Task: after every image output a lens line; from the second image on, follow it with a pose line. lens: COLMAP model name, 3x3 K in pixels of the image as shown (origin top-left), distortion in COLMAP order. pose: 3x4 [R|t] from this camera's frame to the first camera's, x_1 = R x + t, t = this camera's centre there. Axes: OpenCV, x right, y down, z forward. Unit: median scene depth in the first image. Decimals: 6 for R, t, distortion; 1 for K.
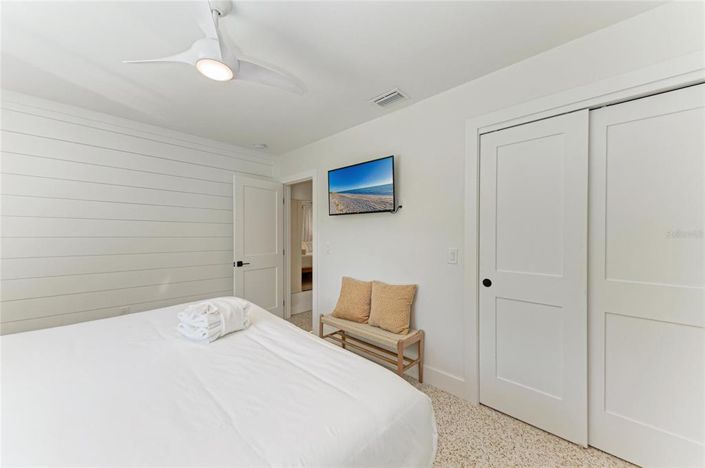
lens RADIAL K [[258.7, 0, 352.6], [0, 258.7, 235.1], [0, 0, 1]] dist [0.015315, -0.000577]
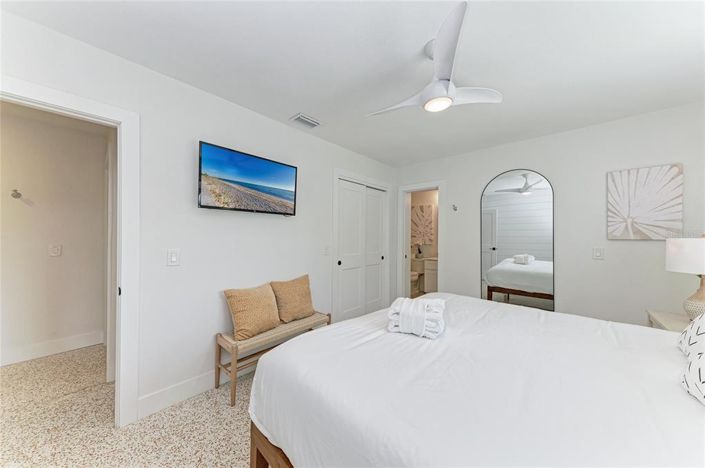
lens RADIAL K [[235.2, 0, 353.4], [0, 235.2, 234.7], [0, 0, 1]] dist [-0.012760, -0.000163]
pose [[-0.030879, -0.000259, 0.999523, -0.859863], [-0.009803, 0.999952, -0.000044, -0.009354], [-0.999475, -0.009800, -0.030880, 0.744486]]
